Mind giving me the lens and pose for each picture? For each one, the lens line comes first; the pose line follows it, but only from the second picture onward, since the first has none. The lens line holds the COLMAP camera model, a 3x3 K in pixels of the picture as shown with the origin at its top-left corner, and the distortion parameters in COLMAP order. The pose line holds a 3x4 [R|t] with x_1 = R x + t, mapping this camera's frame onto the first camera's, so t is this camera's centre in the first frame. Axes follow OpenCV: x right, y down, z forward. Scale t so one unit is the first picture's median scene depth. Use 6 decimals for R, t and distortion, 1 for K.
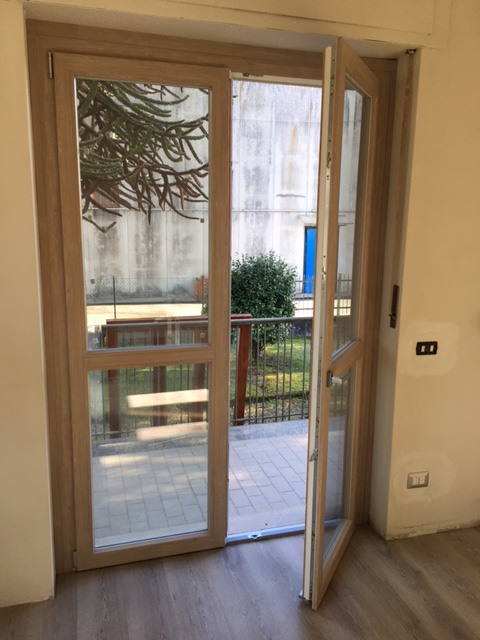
lens RADIAL K [[538.1, 0, 241.3], [0, 538.1, 322.6], [0, 0, 1]] dist [0.045591, -0.058168]
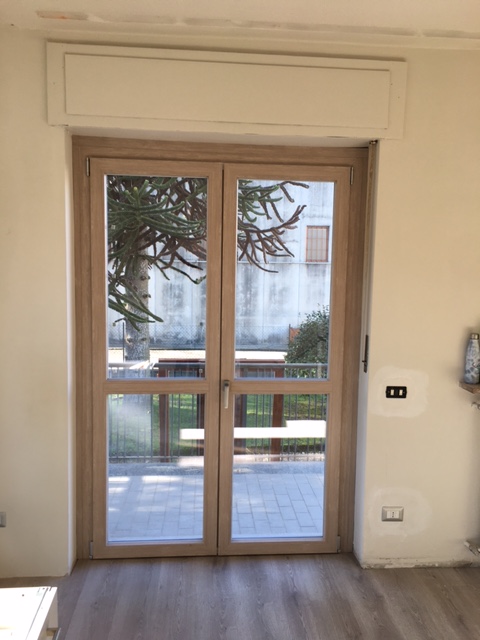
lens RADIAL K [[538.1, 0, 243.0], [0, 538.1, 322.0], [0, 0, 1]] dist [0.045591, -0.058168]
pose [[0.978153, 0.026482, -0.206195, 0.246342], [-0.045637, 0.995012, -0.088707, 0.015589], [0.202817, 0.096180, 0.974482, -0.165573]]
